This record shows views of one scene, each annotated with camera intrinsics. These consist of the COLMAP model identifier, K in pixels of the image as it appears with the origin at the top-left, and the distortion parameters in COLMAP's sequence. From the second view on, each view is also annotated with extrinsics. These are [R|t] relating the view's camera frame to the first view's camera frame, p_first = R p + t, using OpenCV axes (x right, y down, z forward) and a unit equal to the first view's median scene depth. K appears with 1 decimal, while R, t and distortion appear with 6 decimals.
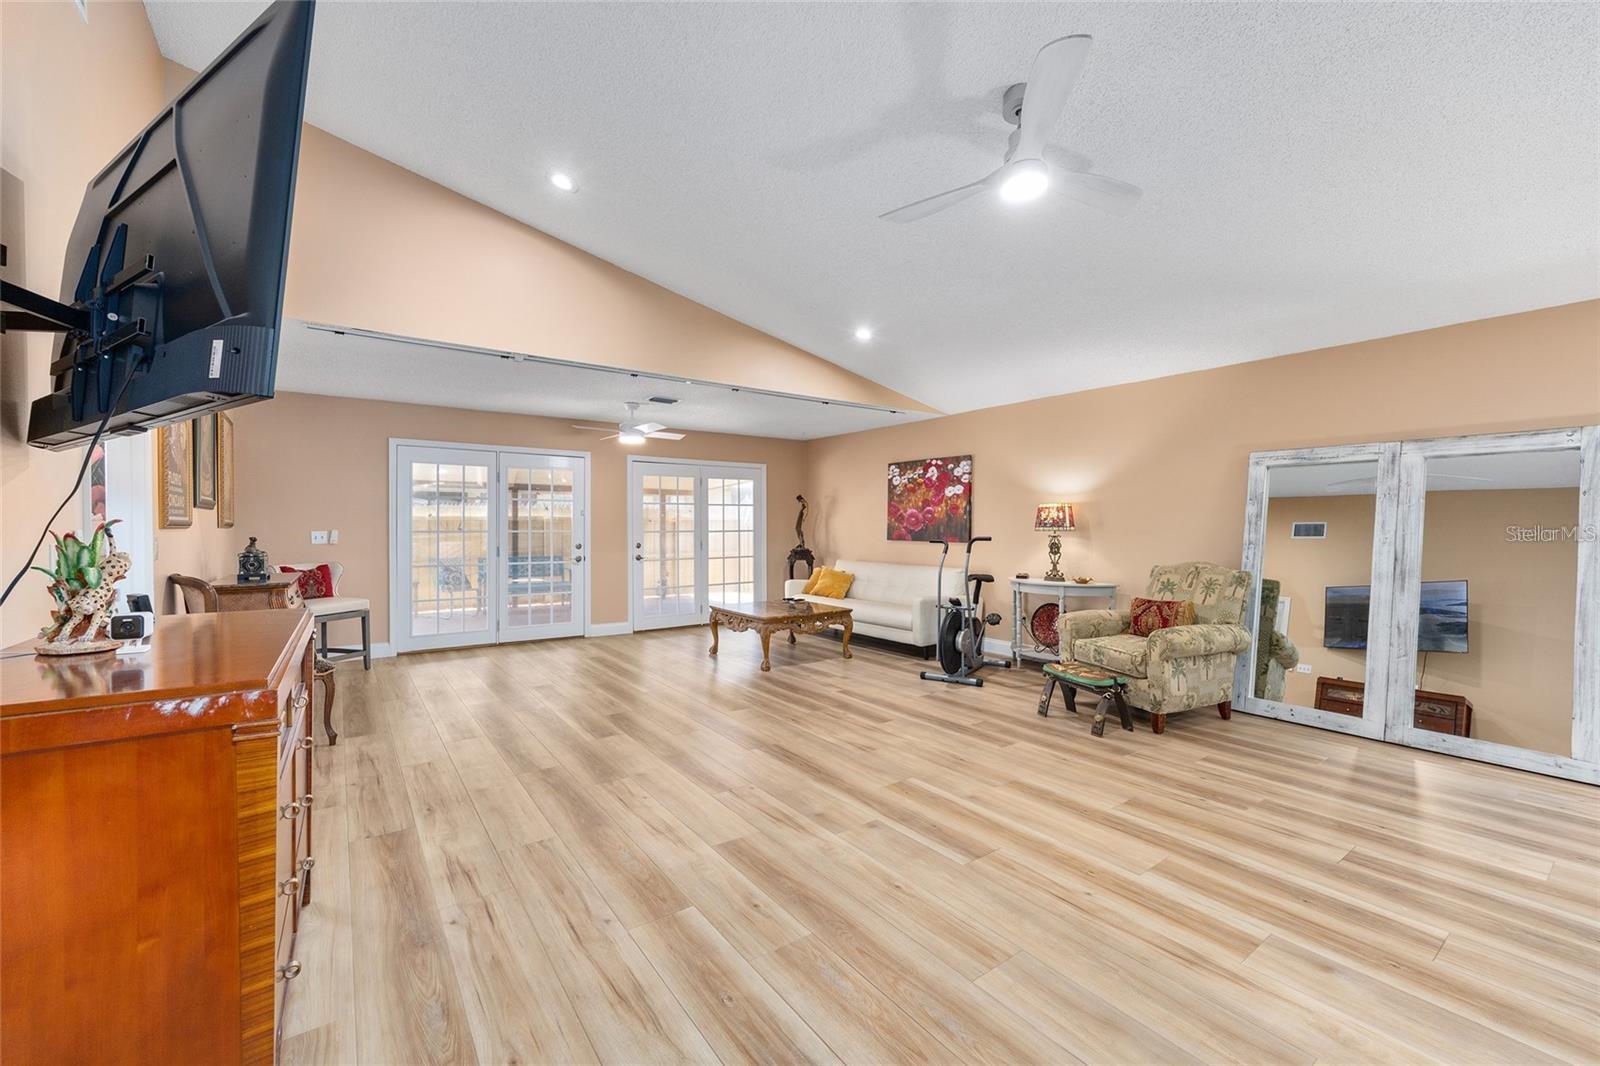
lens RADIAL K [[642.6, 0, 804.4], [0, 642.6, 533.9], [0, 0, 1]] dist [-0.004418, 0.001666]
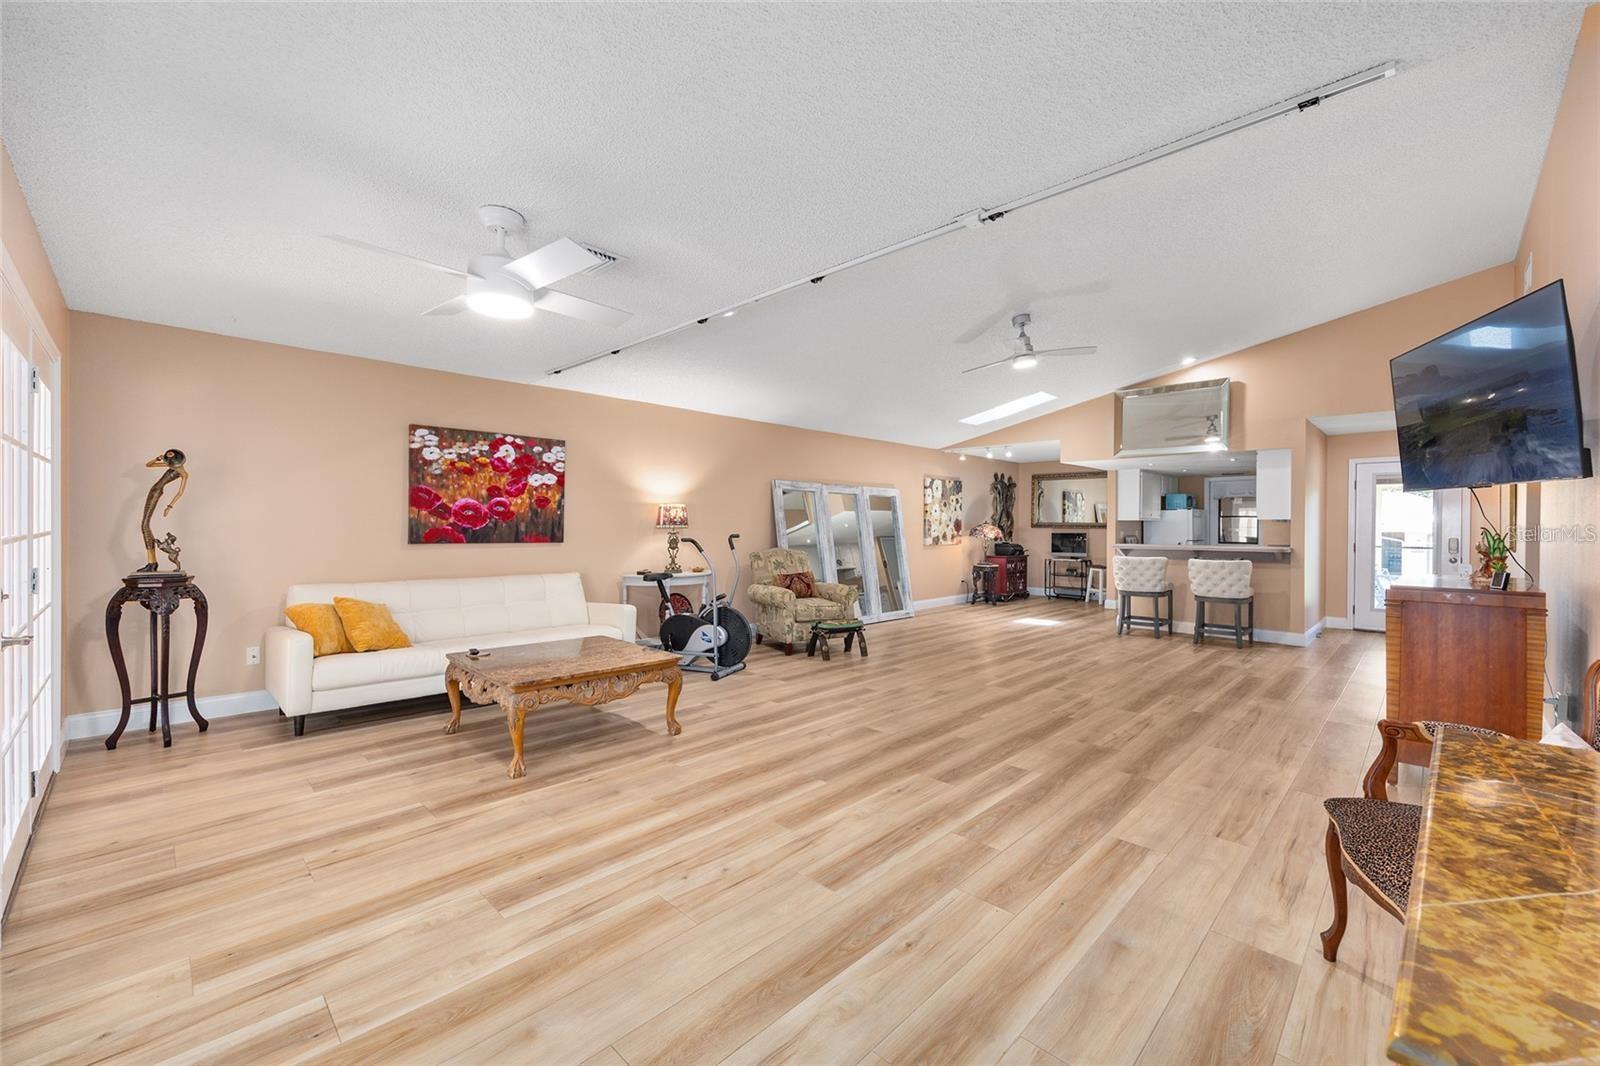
lens RADIAL K [[642.6, 0, 800.4], [0, 642.6, 533.4], [0, 0, 1]] dist [-0.004418, 0.001666]
pose [[-0.159520, -0.015231, 0.987077, -0.957340], [0.004275, 0.999861, 0.016119, -0.016337], [-0.987185, 0.006791, -0.159433, 1.226831]]
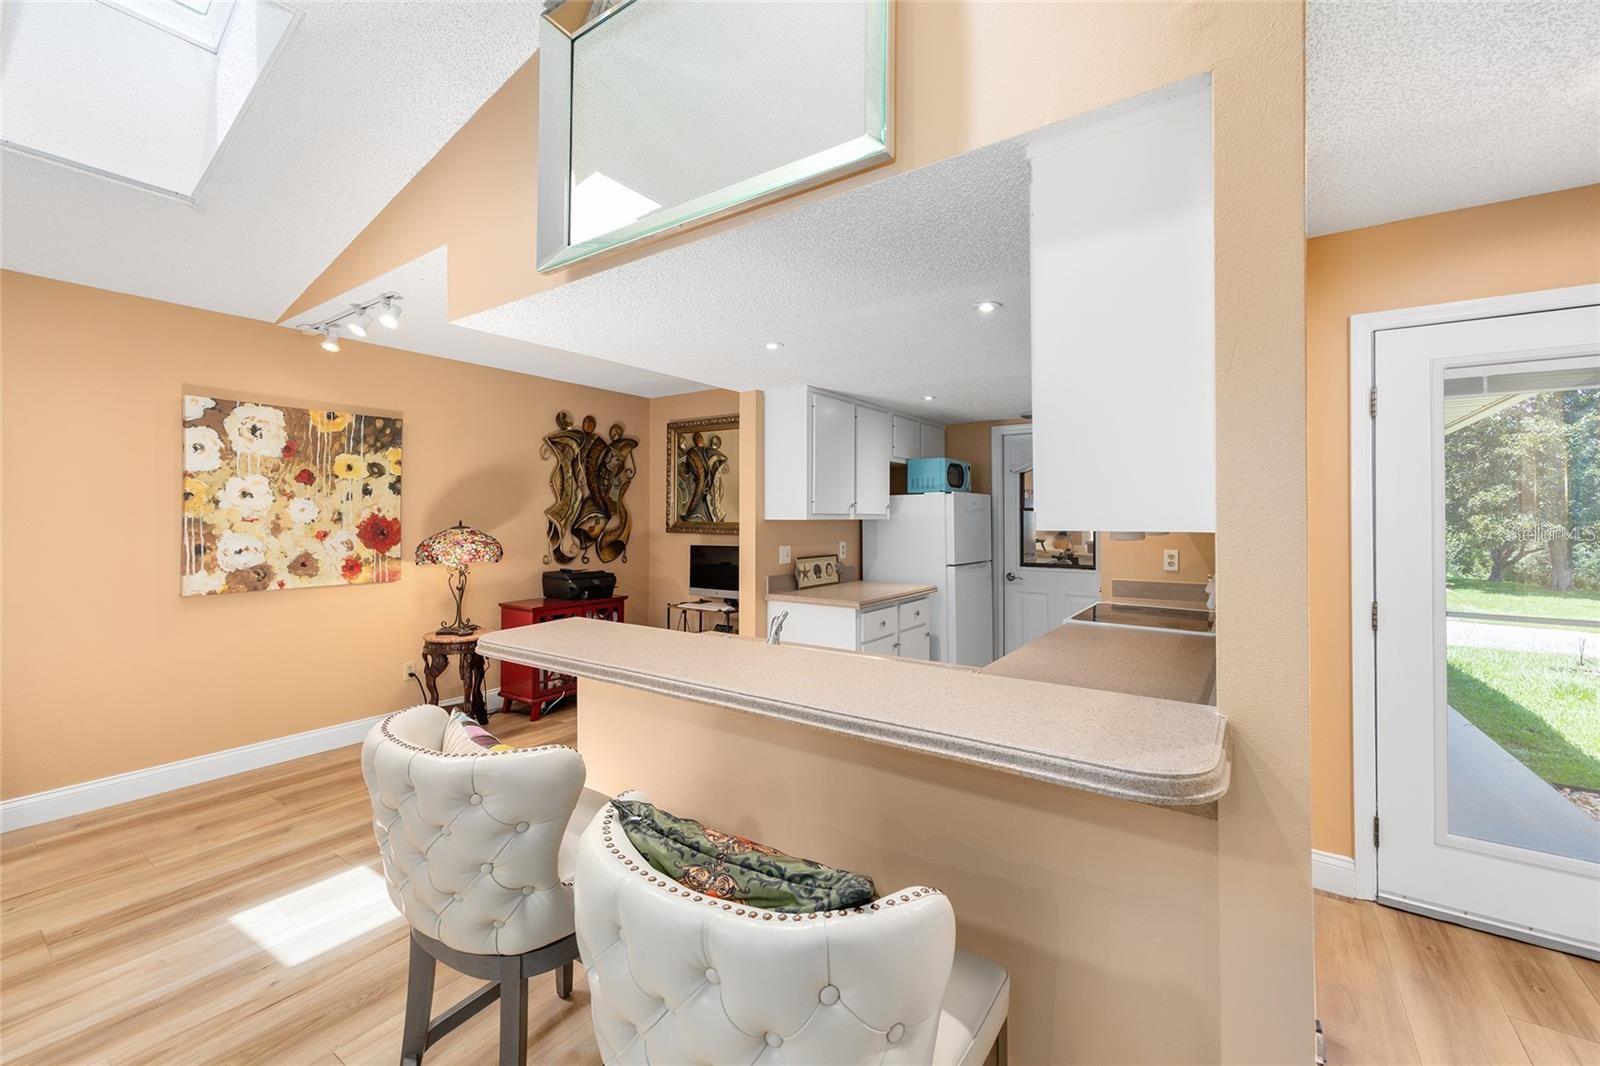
lens RADIAL K [[642.6, 0, 807.5], [0, 642.6, 510.4], [0, 0, 1]] dist [-0.004418, 0.001666]
pose [[-0.325348, 0.007565, 0.945564, 0.206684], [0.006516, 0.999962, -0.005758, -0.027898], [-0.945572, 0.004288, -0.325385, 0.031961]]
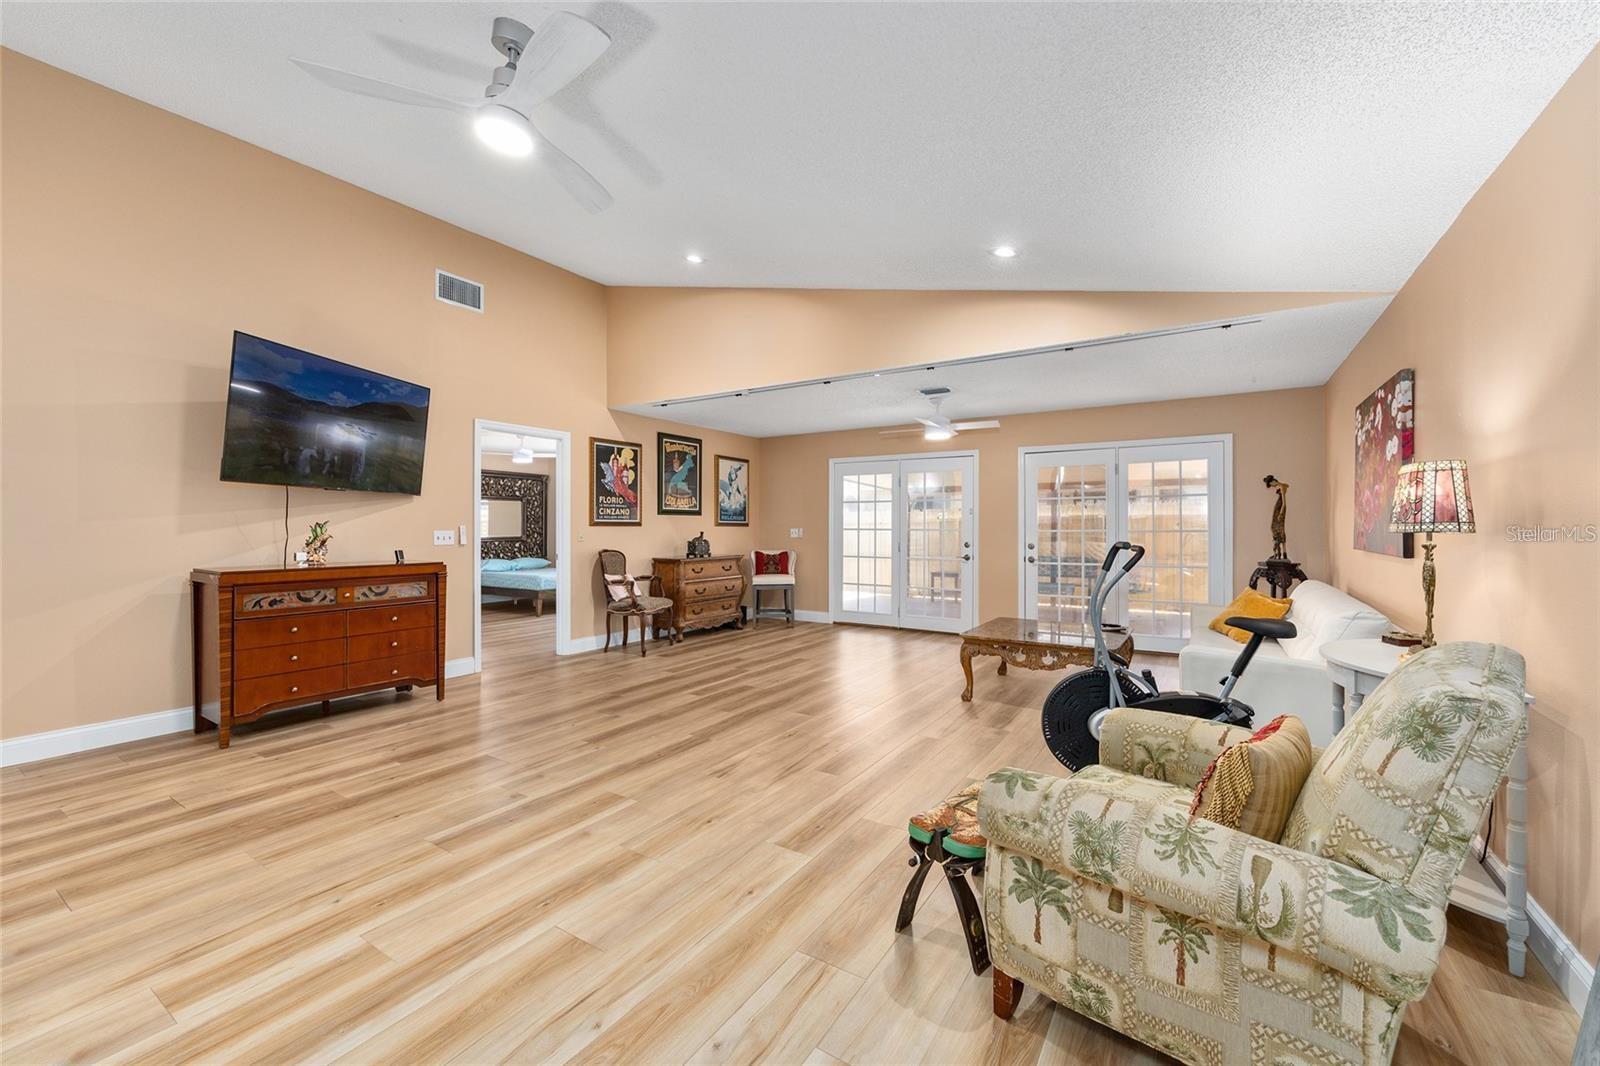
lens RADIAL K [[642.6, 0, 808.3], [0, 642.6, 528.8], [0, 0, 1]] dist [-0.004418, 0.001666]
pose [[0.367465, 0.003352, -0.930031, 0.787838], [-0.010895, 0.999940, -0.000701, -0.003646], [0.929974, 0.010390, 0.367479, 0.639536]]
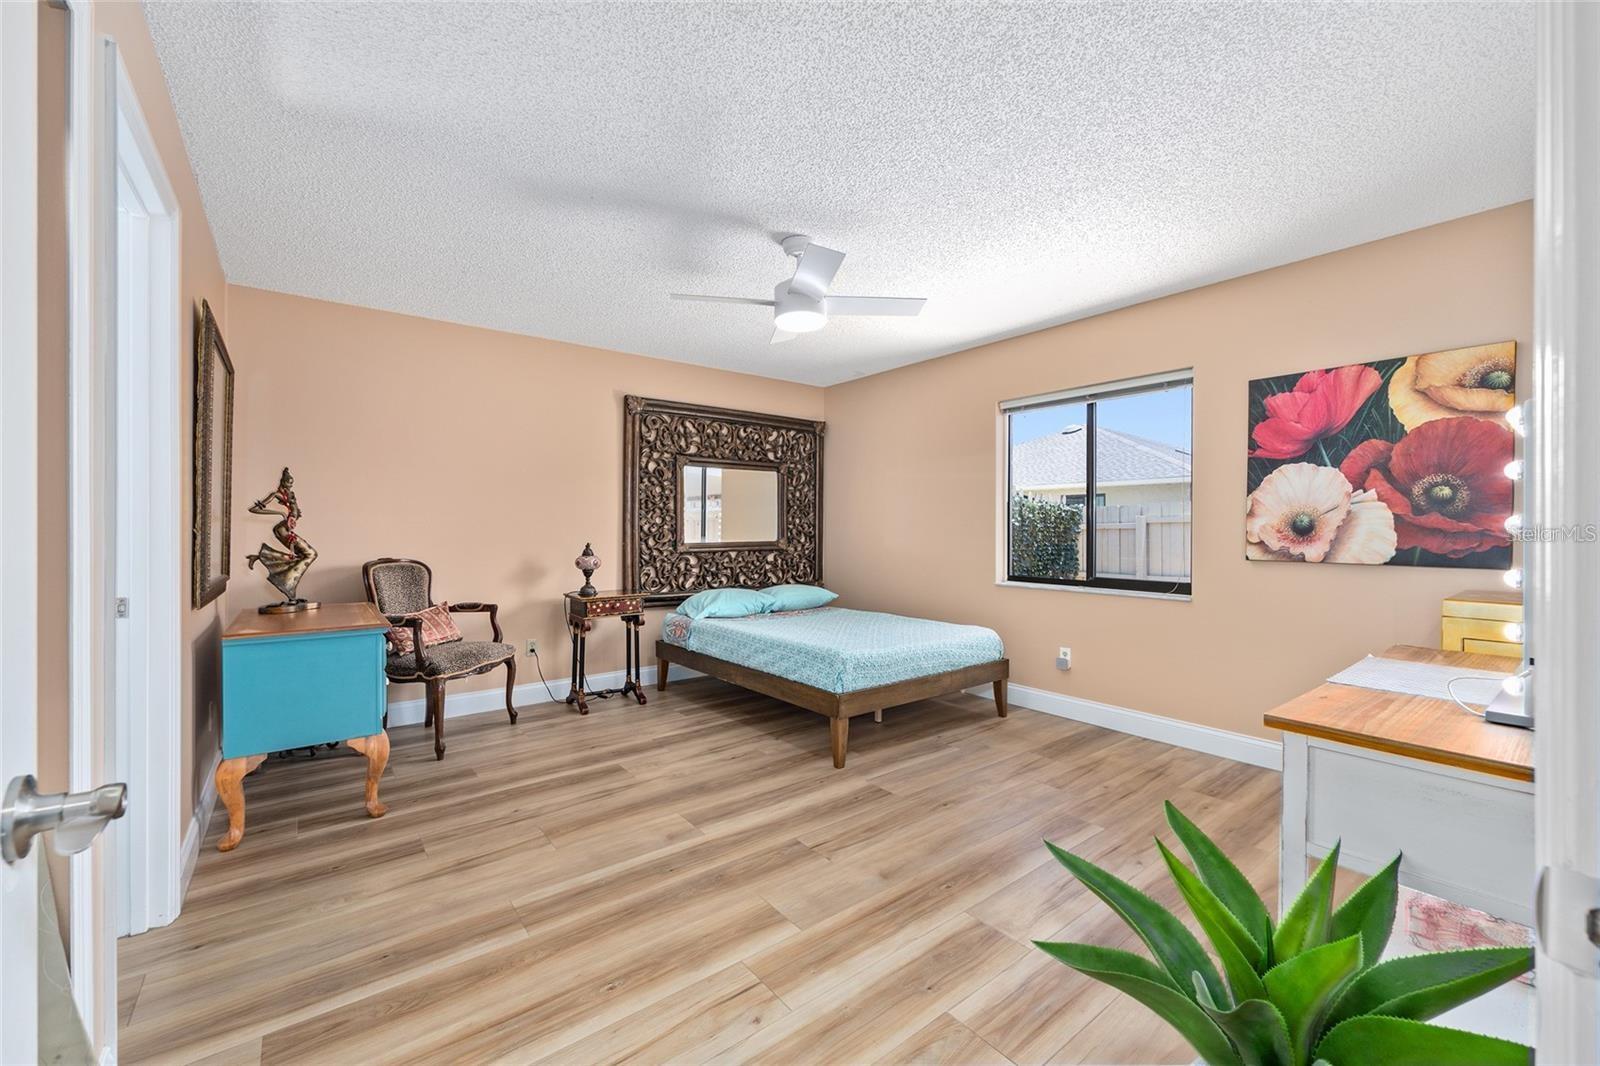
lens RADIAL K [[642.6, 0, 804.1], [0, 642.6, 530.4], [0, 0, 1]] dist [-0.004418, 0.001666]
pose [[0.036996, 0.003076, -0.999311, -0.616026], [-0.010729, 0.999939, 0.002681, 0.010530], [0.999258, 0.010623, 0.037027, 0.529718]]
